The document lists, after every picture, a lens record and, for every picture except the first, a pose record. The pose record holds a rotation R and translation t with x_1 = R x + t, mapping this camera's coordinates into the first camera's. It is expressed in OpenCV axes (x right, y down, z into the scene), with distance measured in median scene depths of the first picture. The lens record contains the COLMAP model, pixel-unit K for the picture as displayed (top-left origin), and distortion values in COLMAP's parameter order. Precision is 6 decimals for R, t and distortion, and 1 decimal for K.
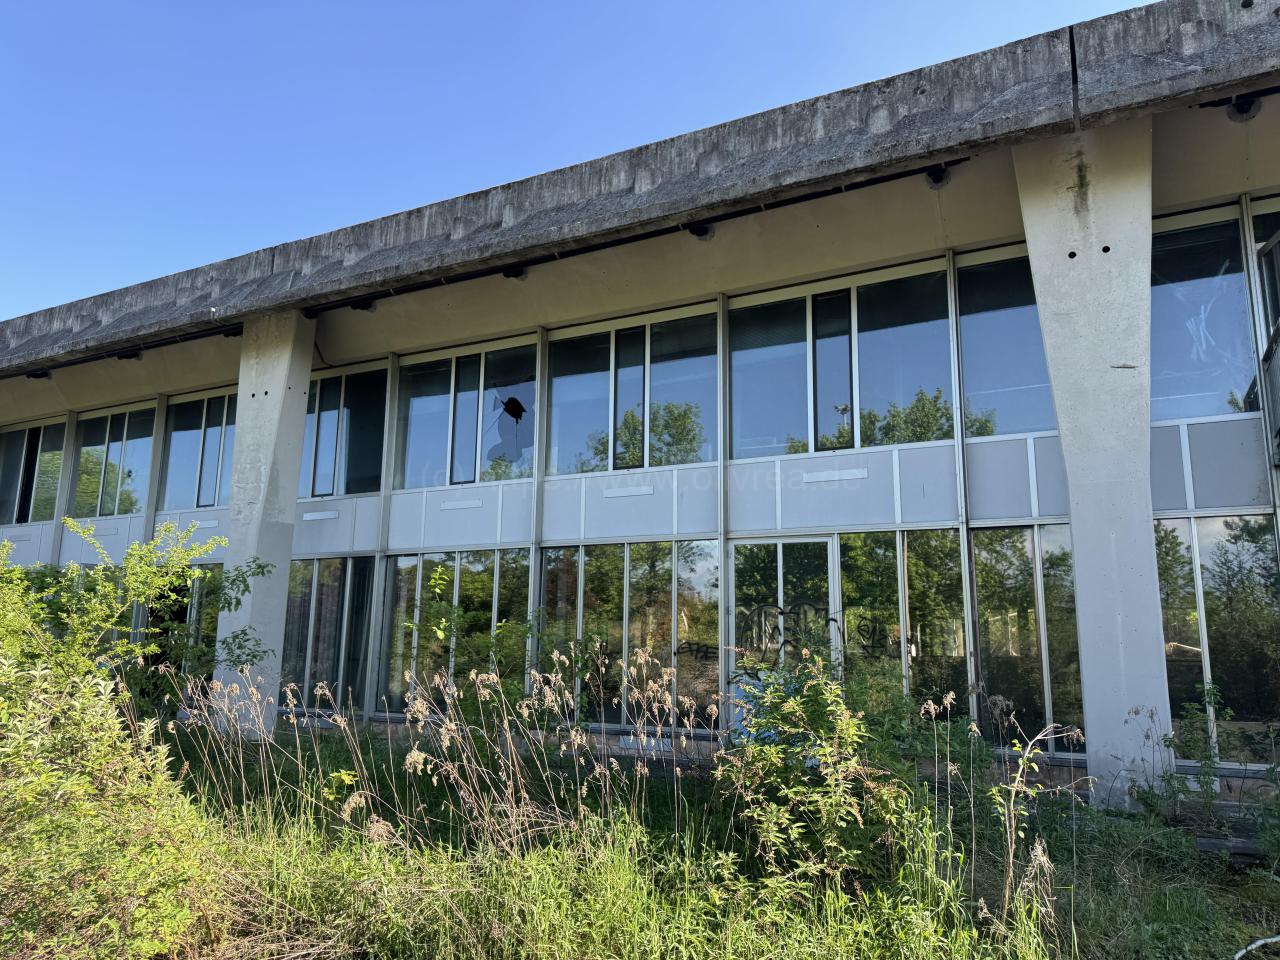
lens RADIAL K [[886.0, 0, 641.4], [0, 886.0, 501.5], [0, 0, 1]] dist [0.055607, -0.067034]
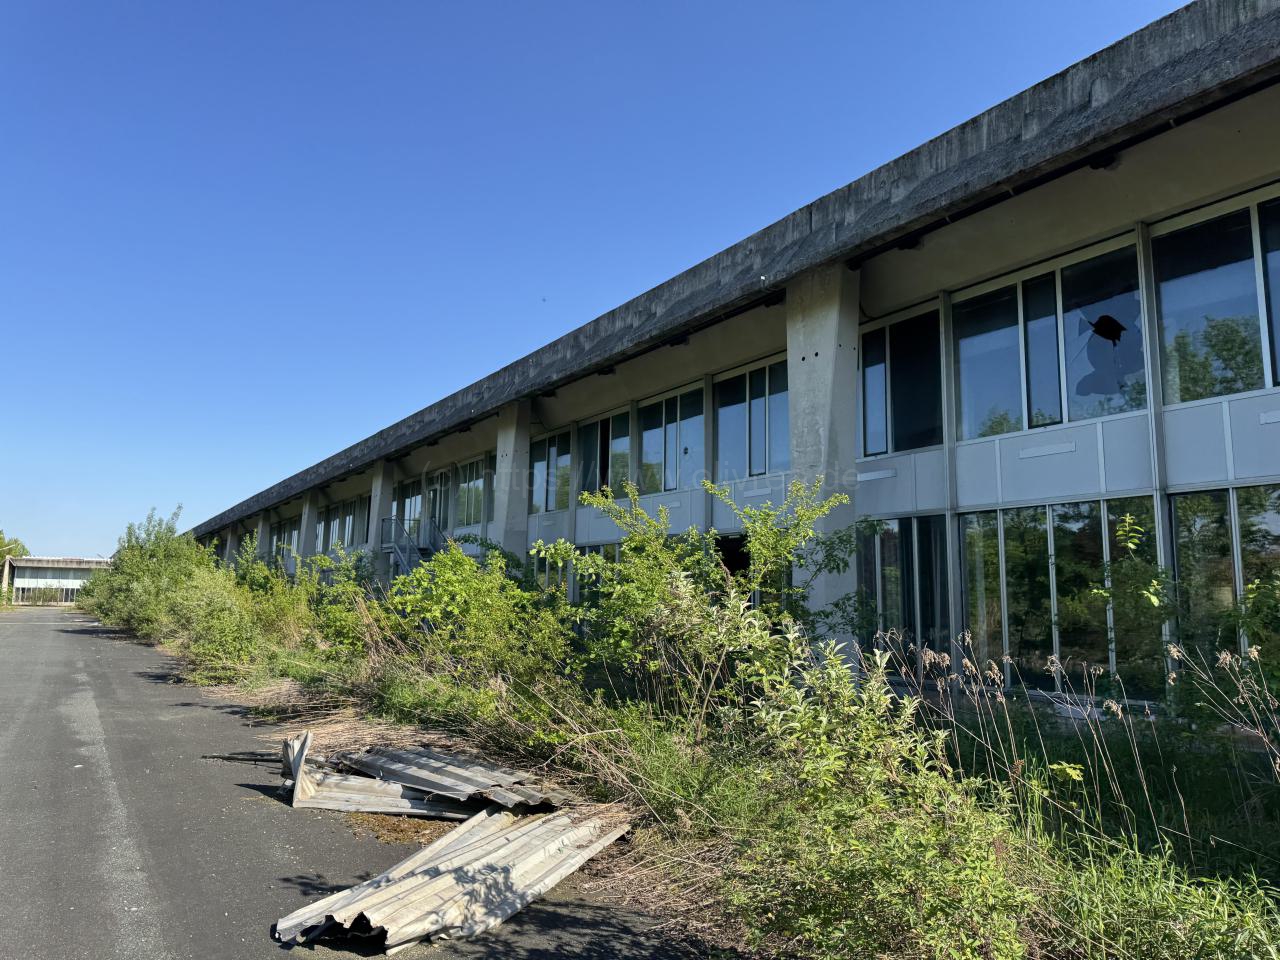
lens RADIAL K [[888.0, 0, 644.7], [0, 888.0, 485.0], [0, 0, 1]] dist [0.072485, -0.092750]
pose [[0.867347, -0.065626, -0.493358, -0.111228], [0.074929, 0.997188, -0.000916, 0.008639], [0.492031, -0.036172, 0.869826, 0.052191]]
